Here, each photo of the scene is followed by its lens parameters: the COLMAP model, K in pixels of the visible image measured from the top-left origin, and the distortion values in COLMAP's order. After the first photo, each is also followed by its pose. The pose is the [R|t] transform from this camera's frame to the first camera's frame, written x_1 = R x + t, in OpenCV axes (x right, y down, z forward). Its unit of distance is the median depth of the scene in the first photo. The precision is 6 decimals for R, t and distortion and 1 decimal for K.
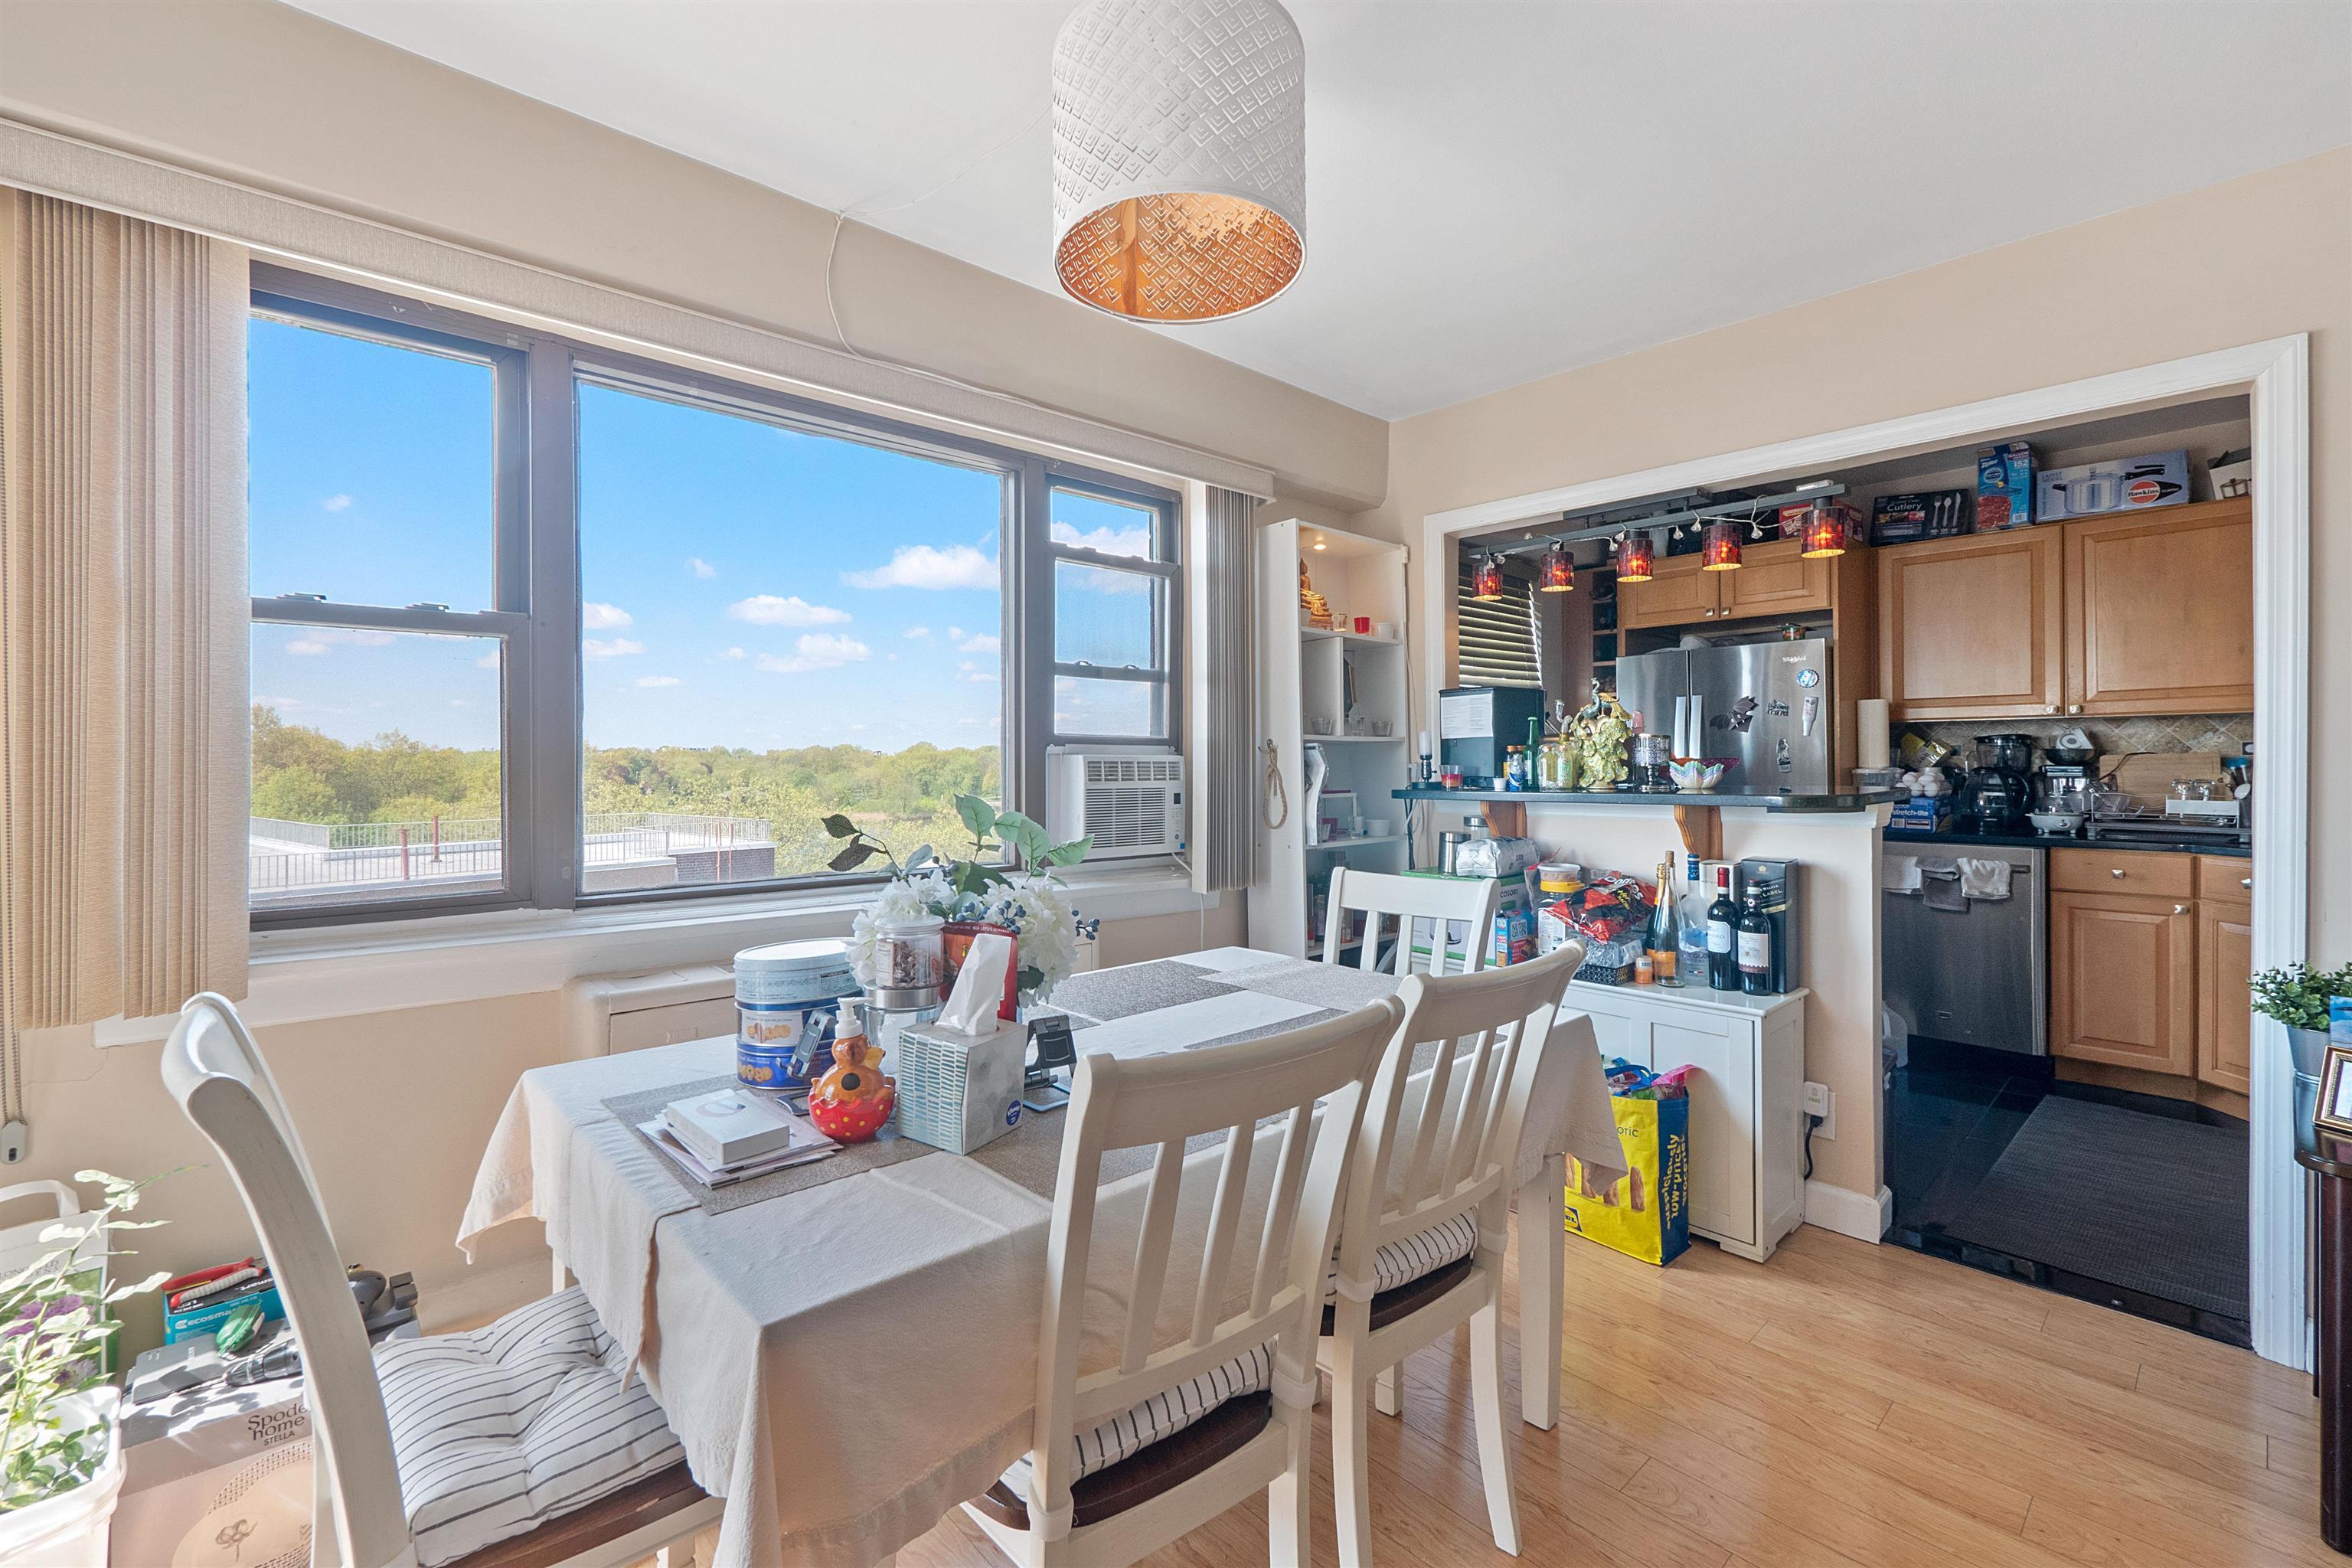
lens RADIAL K [[995.5, 0, 1169.7], [0, 995.5, 763.3], [0, 0, 1]] dist [-0.006909, 0.000812]
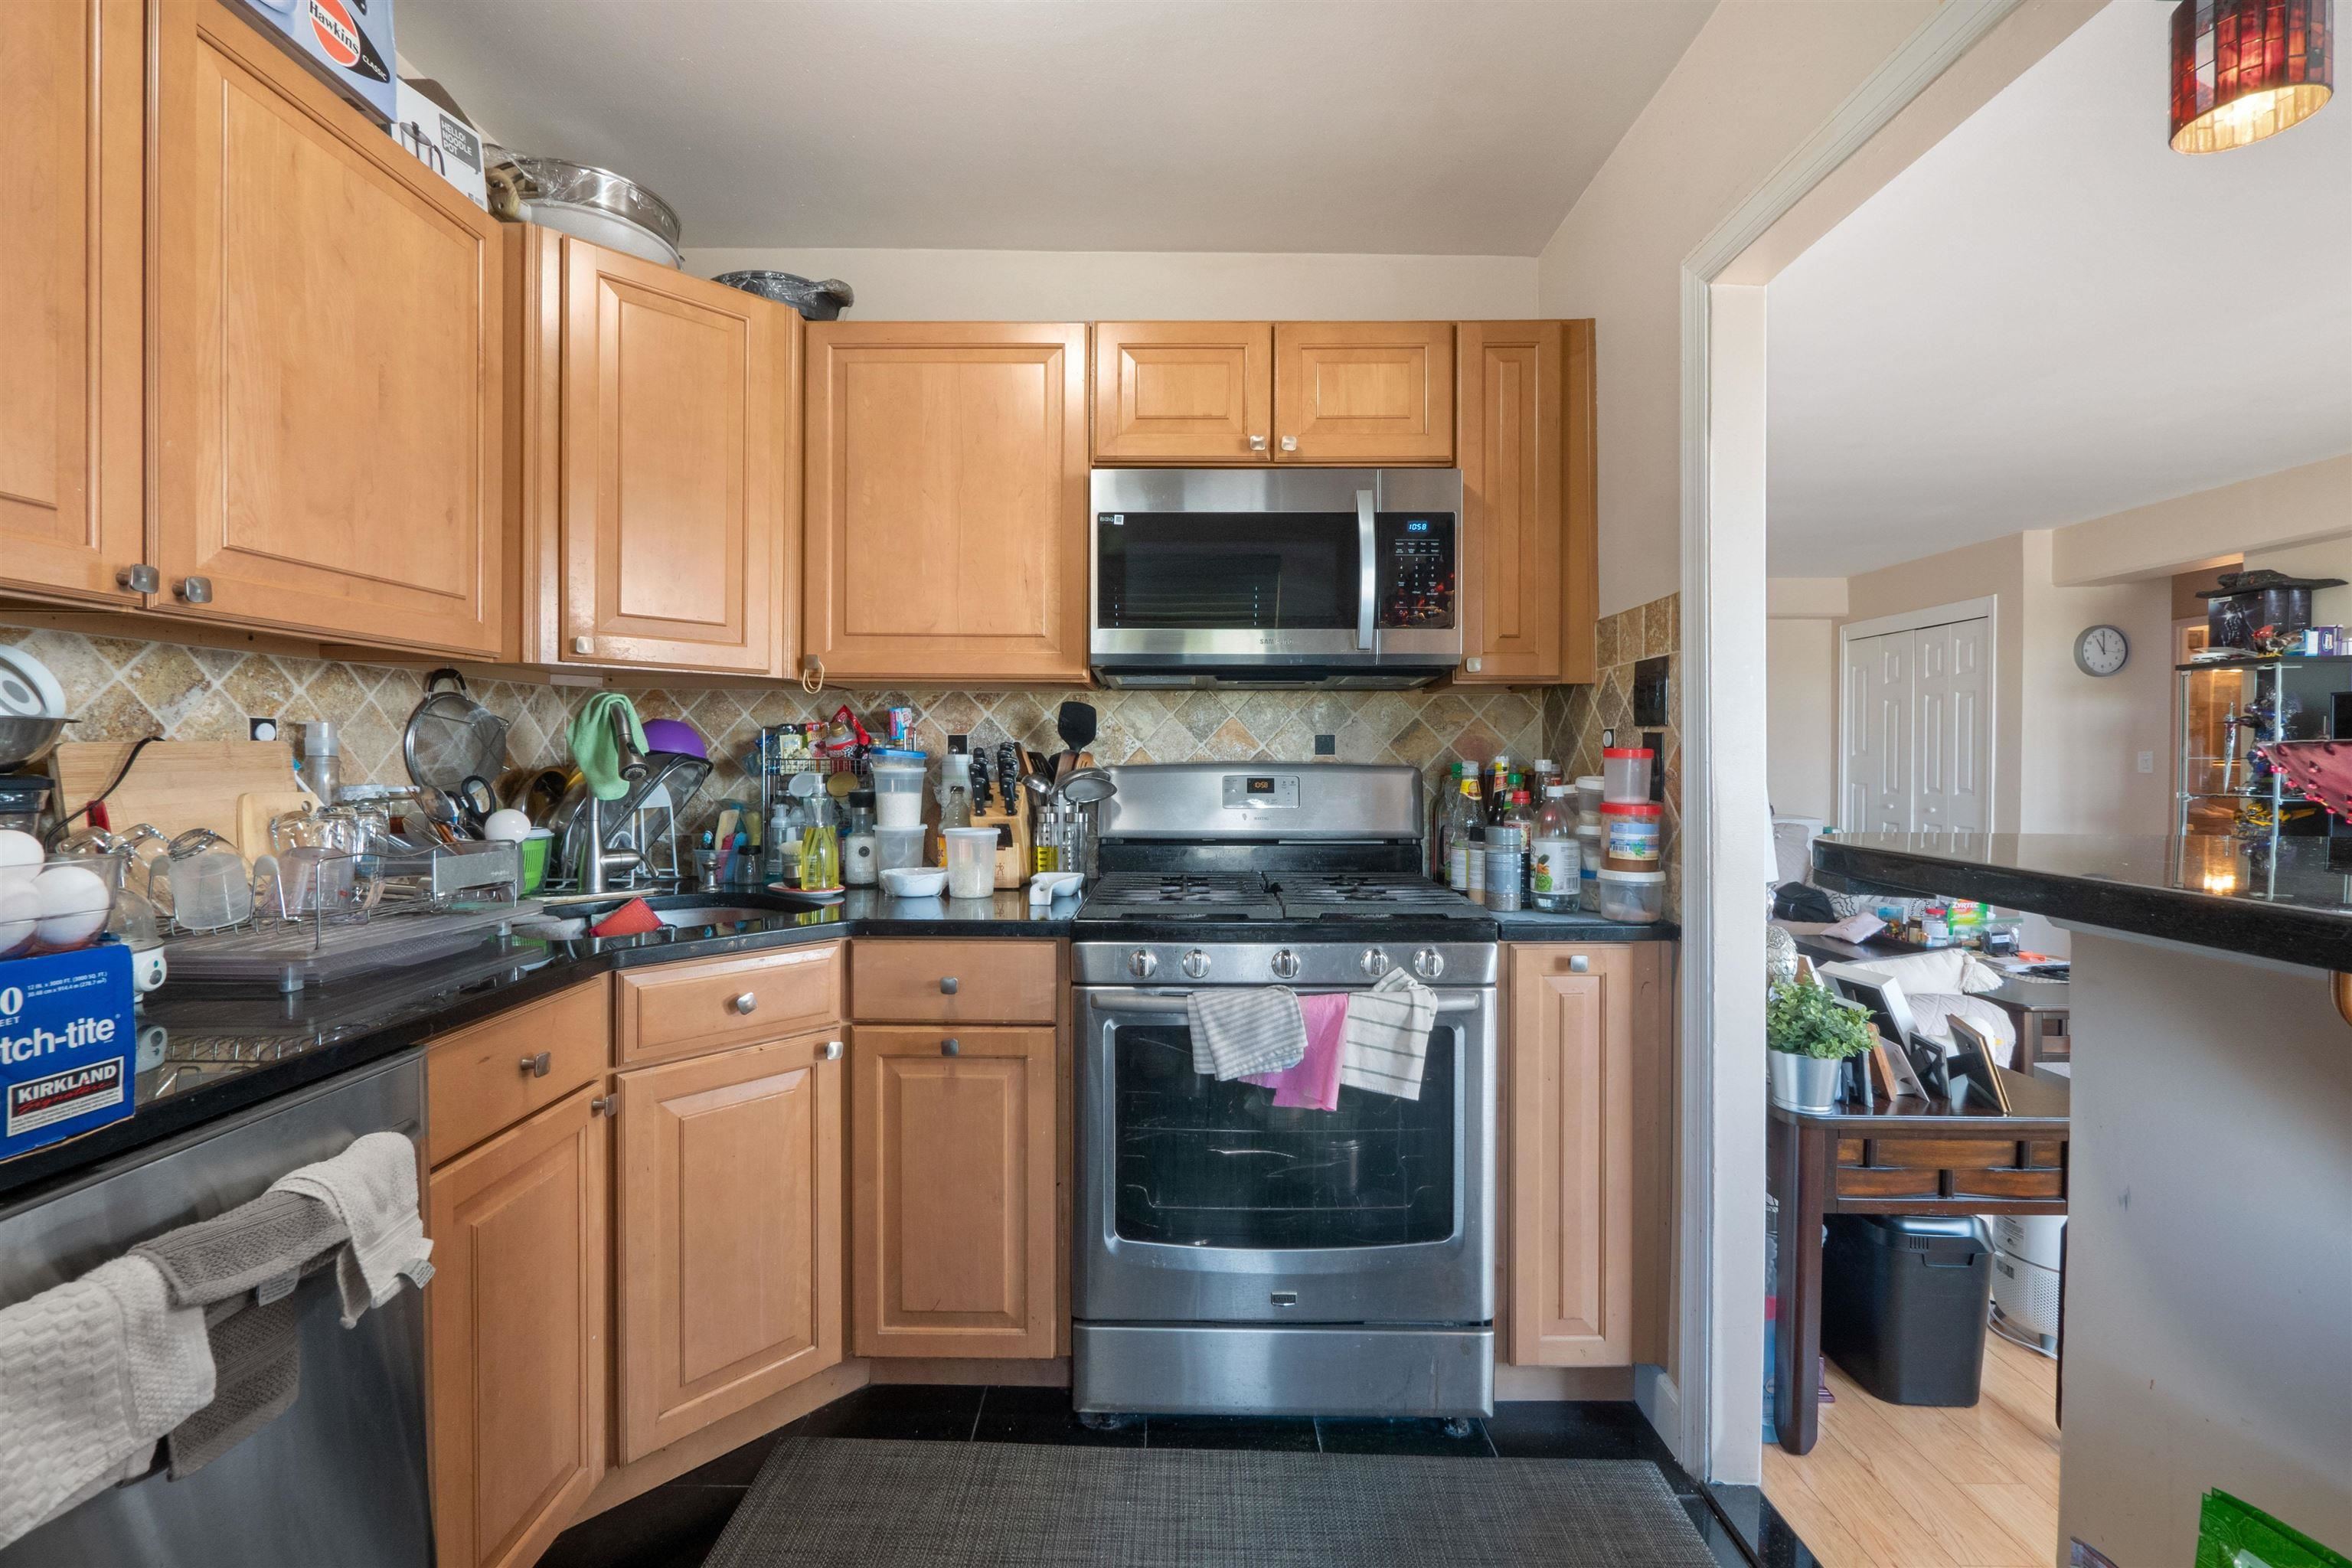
lens RADIAL K [[995.5, 0, 1184.5], [0, 995.5, 769.0], [0, 0, 1]] dist [-0.006909, 0.000812]
pose [[-0.749806, -0.003758, 0.661648, 0.520146], [0.001284, 0.999974, 0.007136, -0.001708], [-0.661657, 0.006200, -0.749781, 1.101685]]
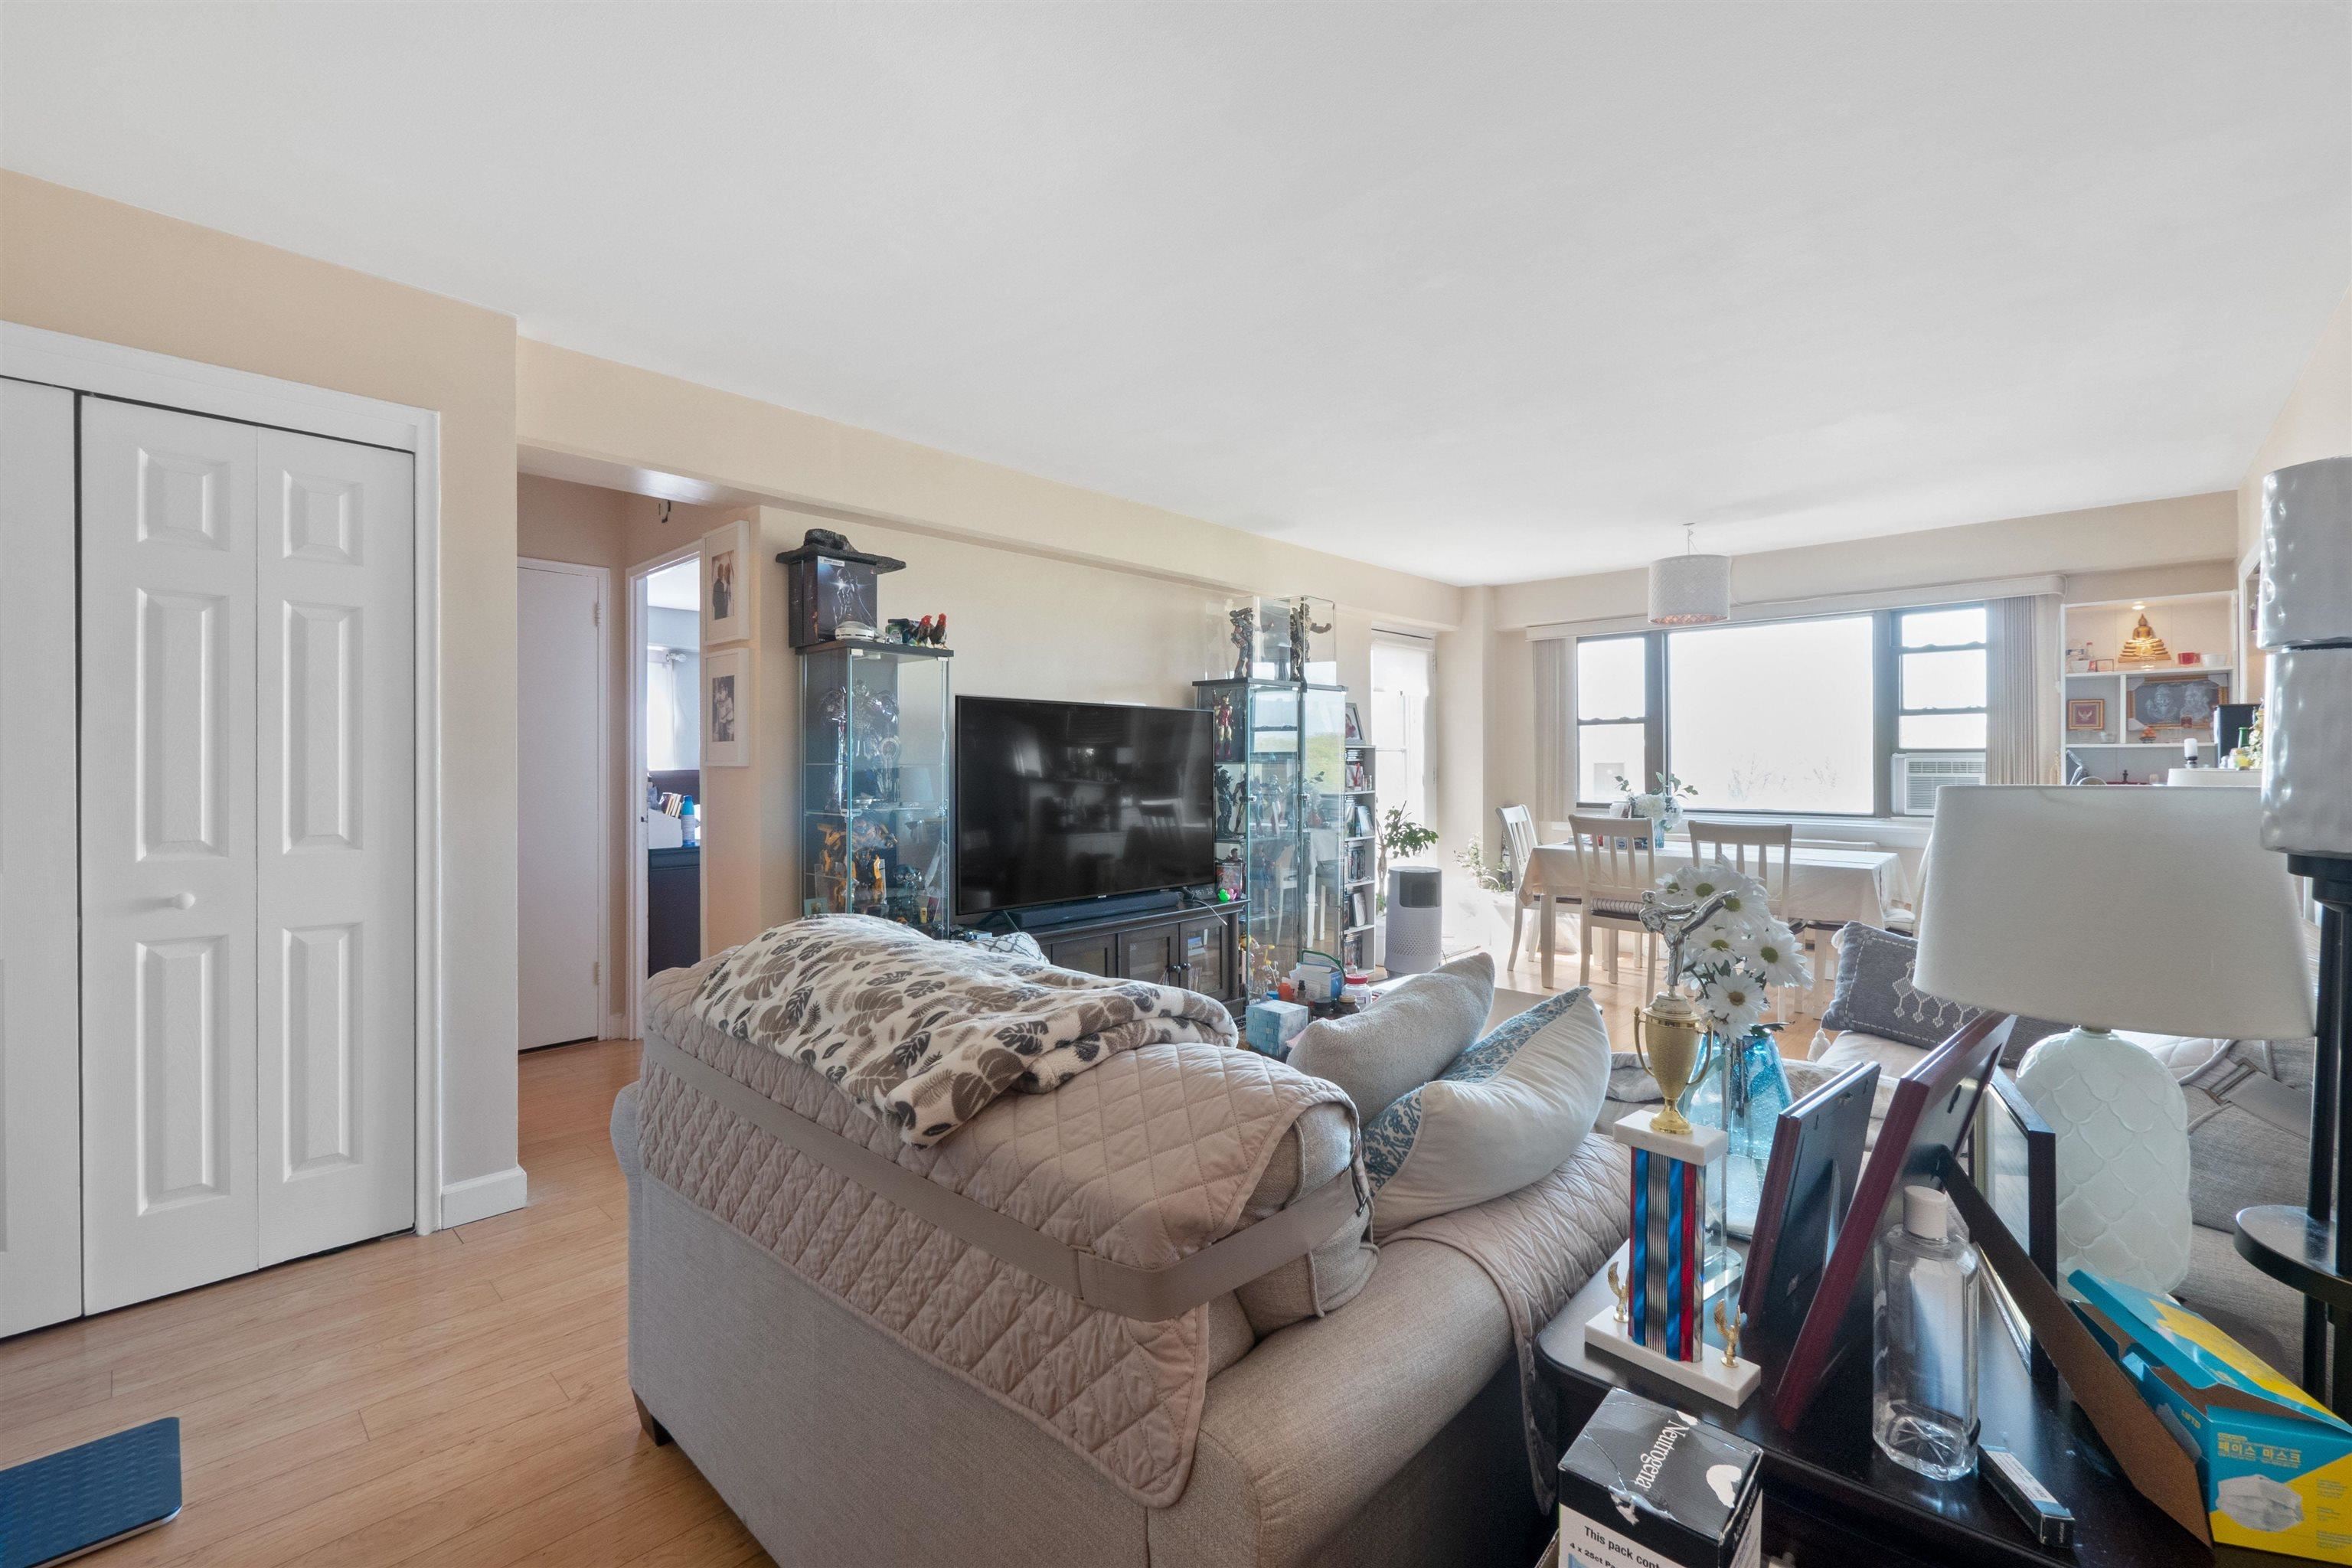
lens RADIAL K [[995.5, 0, 1170.5], [0, 995.5, 784.7], [0, 0, 1]] dist [-0.006909, 0.000812]
pose [[0.086980, 0.022302, -0.995960, 1.372637], [0.002145, 0.999743, 0.022574, -0.003824], [0.996208, -0.004100, 0.086910, -0.457693]]
